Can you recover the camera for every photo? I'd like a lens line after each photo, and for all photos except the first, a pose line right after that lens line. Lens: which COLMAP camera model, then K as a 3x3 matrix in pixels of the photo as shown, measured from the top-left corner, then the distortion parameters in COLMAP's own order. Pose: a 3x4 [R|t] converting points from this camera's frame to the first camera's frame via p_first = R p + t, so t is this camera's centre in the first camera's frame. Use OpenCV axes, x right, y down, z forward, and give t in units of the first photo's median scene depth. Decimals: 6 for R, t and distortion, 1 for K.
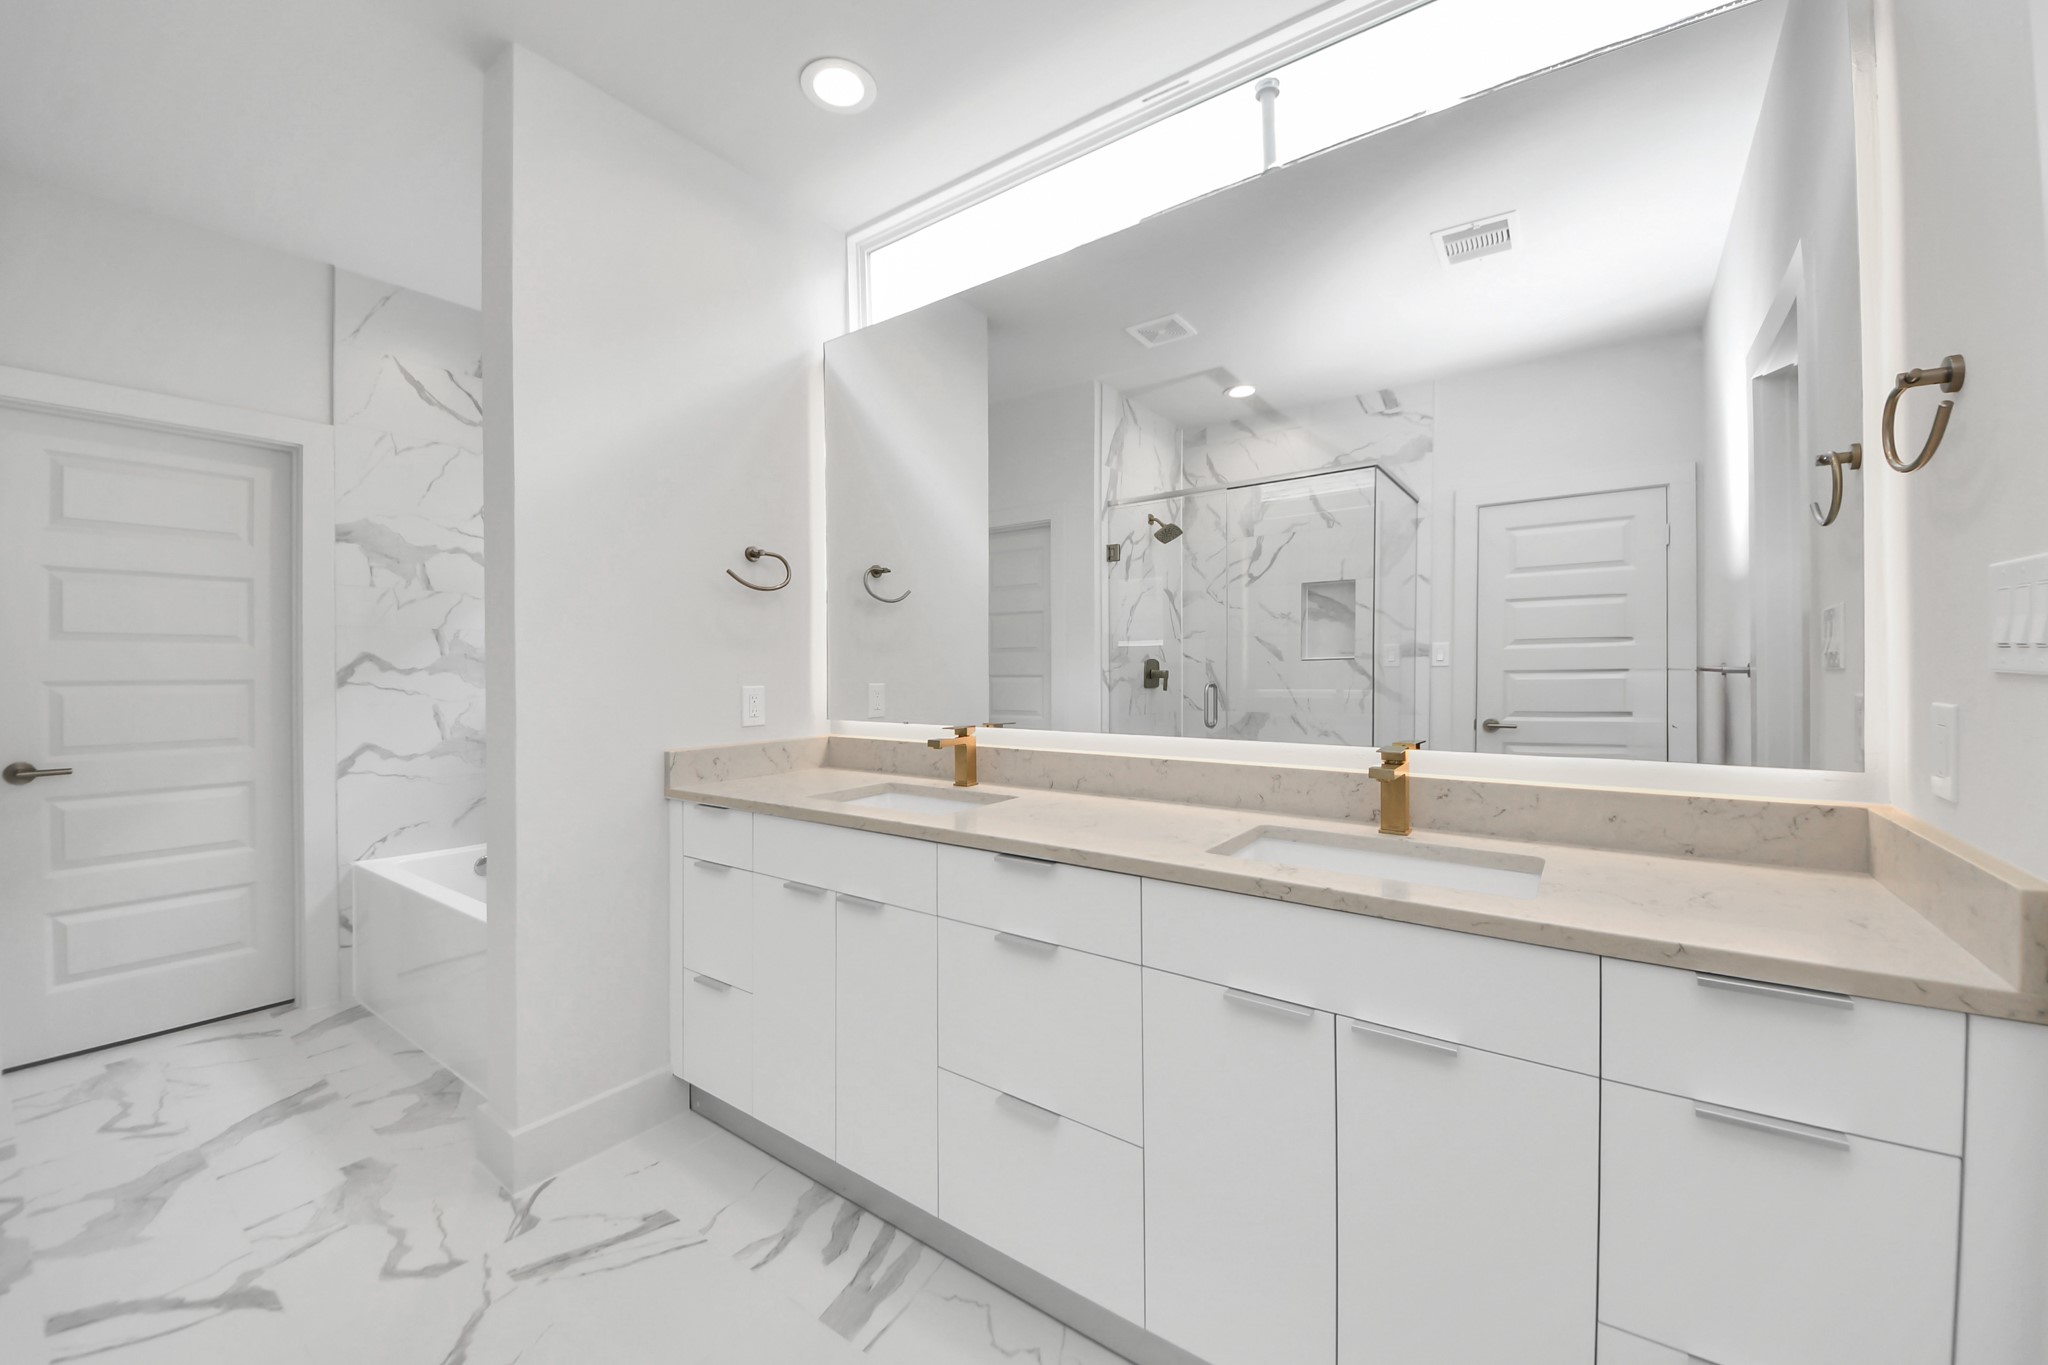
lens RADIAL K [[836.6, 0, 1071.5], [0, 836.6, 678.7], [0, 0, 1]] dist [0.066096, -0.026409]
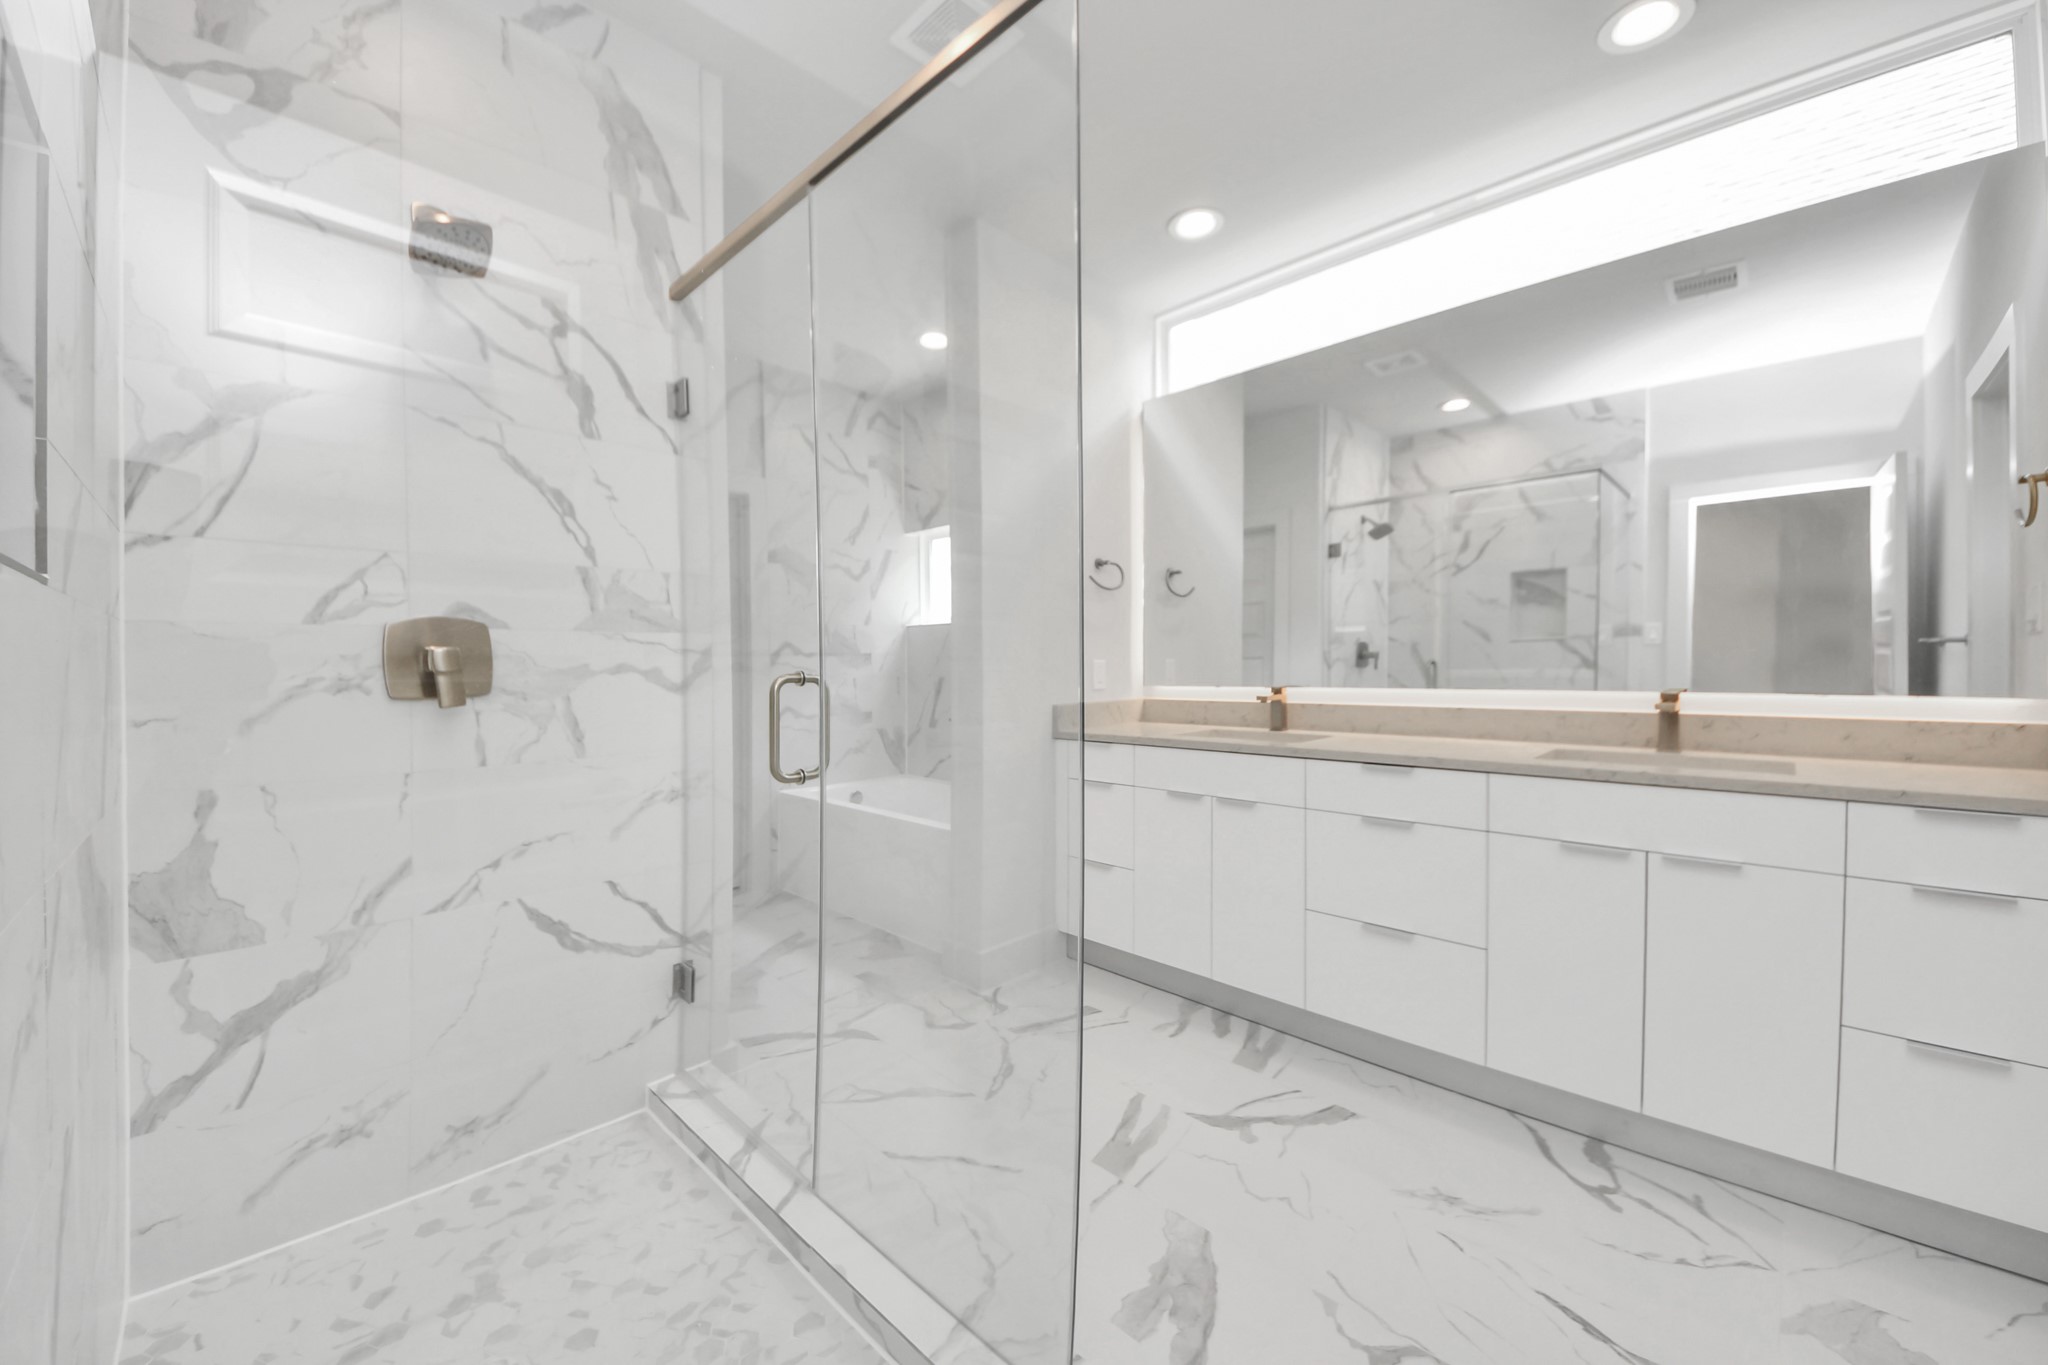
lens RADIAL K [[779.9, 0, 1080.6], [0, 779.9, 684.4], [0, 0, 1]] dist [0.046981, -0.019397]
pose [[0.984432, 0.000398, -0.175767, -0.126248], [0.003438, 0.999763, 0.021519, 0.013961], [0.175734, -0.021788, 0.984197, -0.171888]]
